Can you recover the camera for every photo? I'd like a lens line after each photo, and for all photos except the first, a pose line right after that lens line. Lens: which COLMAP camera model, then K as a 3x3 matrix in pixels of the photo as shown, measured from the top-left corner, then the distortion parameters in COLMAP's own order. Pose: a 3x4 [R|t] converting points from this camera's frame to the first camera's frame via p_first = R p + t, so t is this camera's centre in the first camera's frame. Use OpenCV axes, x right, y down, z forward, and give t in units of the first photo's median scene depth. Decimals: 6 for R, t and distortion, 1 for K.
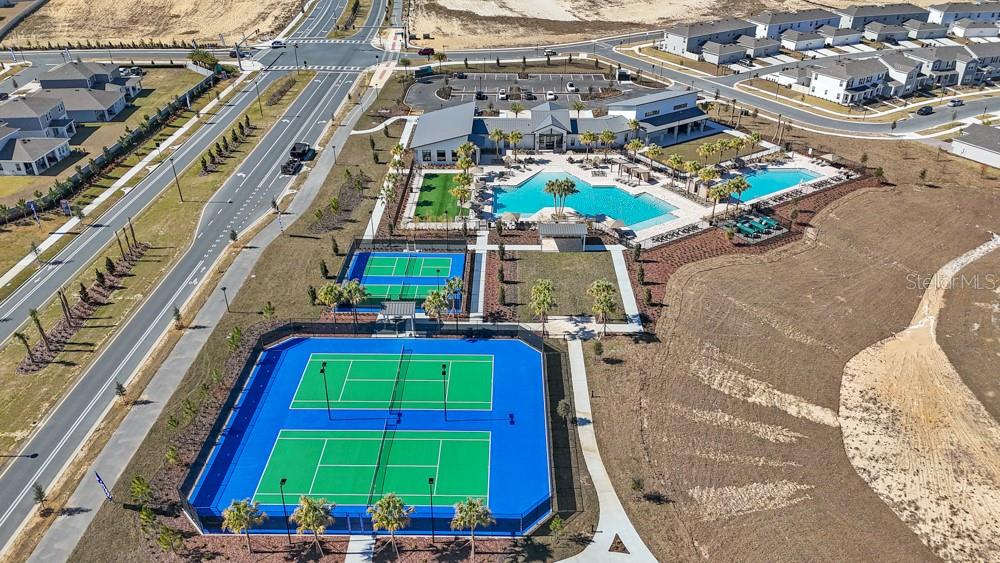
lens RADIAL K [[734.3, 0, 500.0], [0, 734.3, 281.5], [0, 0, 1]] dist [0.082931, -0.077744]
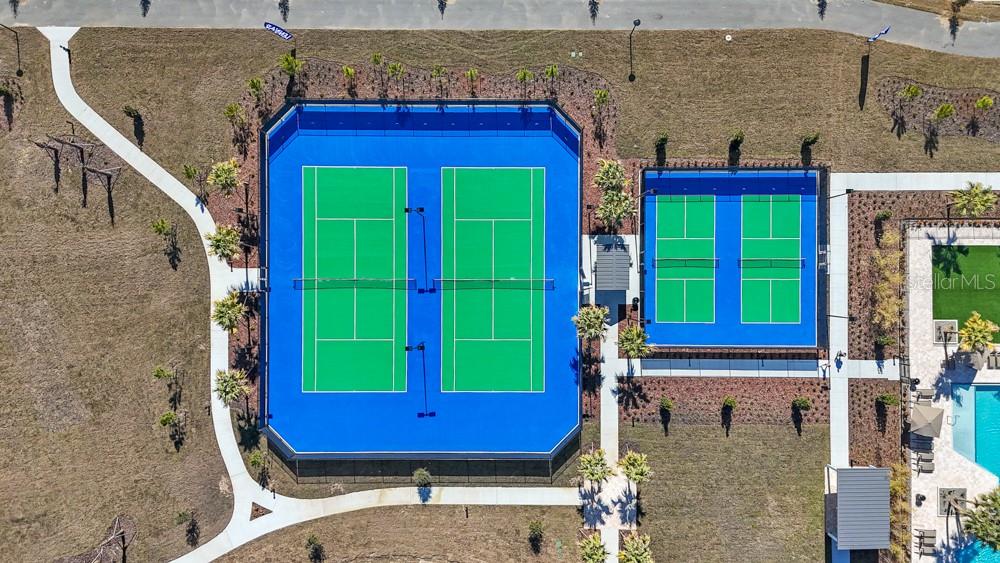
lens RADIAL K [[734.3, 0, 500.0], [0, 734.3, 281.5], [0, 0, 1]] dist [0.082931, -0.077744]
pose [[0.012675, 0.999899, -0.006423, -0.080141], [-0.493803, 0.011845, 0.869493, -0.368031], [0.869481, -0.007850, 0.493904, 0.357795]]
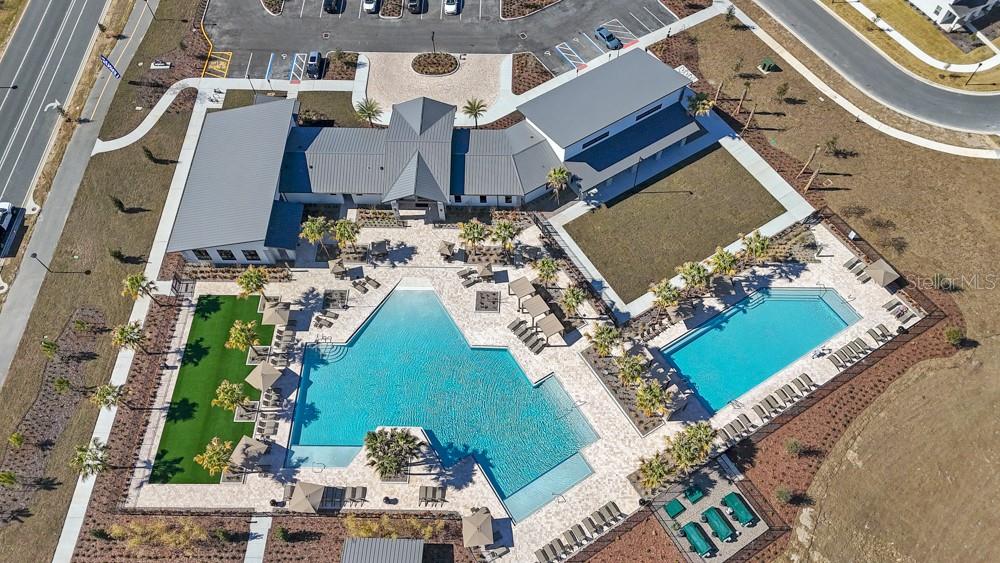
lens RADIAL K [[734.3, 0, 500.0], [0, 734.3, 281.5], [0, 0, 1]] dist [0.082931, -0.077744]
pose [[0.999825, 0.000909, -0.018662, 0.154236], [0.008359, 0.871535, 0.490262, -0.451011], [0.016711, -0.490332, 0.871375, 0.481283]]
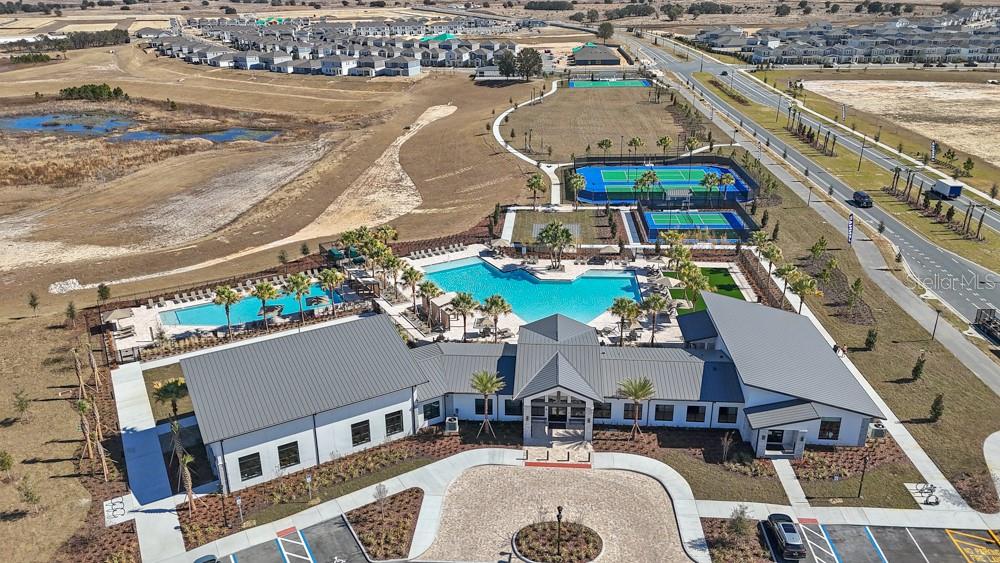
lens RADIAL K [[734.3, 0, 500.0], [0, 734.3, 281.5], [0, 0, 1]] dist [0.082931, -0.077744]
pose [[-0.998431, -0.008521, 0.055344, 0.085970], [0.038464, 0.613939, 0.788416, -0.671295], [-0.040696, 0.789308, -0.612648, 1.354633]]
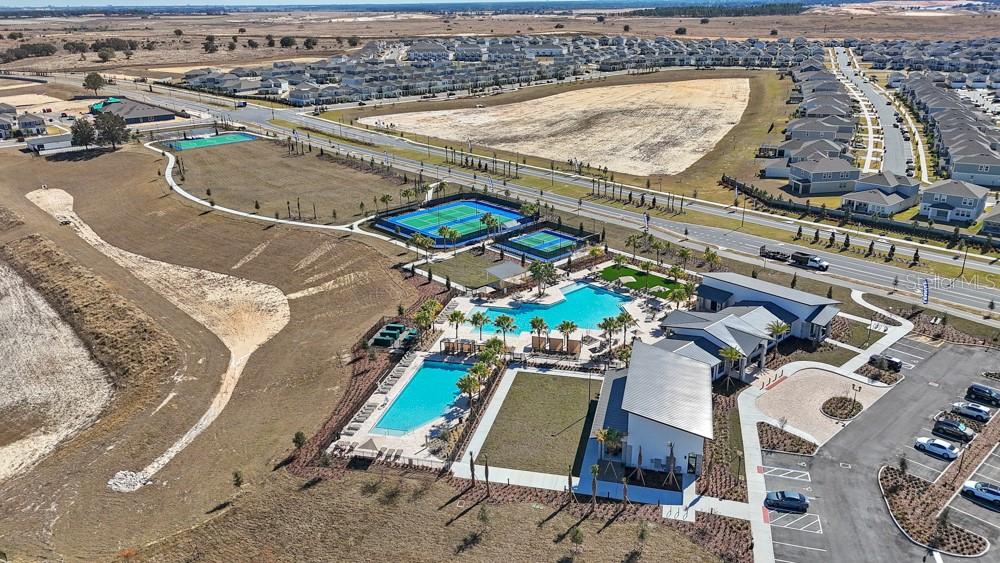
lens RADIAL K [[734.3, 0, 500.0], [0, 734.3, 281.5], [0, 0, 1]] dist [0.082931, -0.077744]
pose [[-0.730549, 0.257127, -0.632601, 0.735330], [-0.328214, 0.680154, 0.655489, -0.722679], [0.598810, 0.686496, -0.412493, 1.238587]]
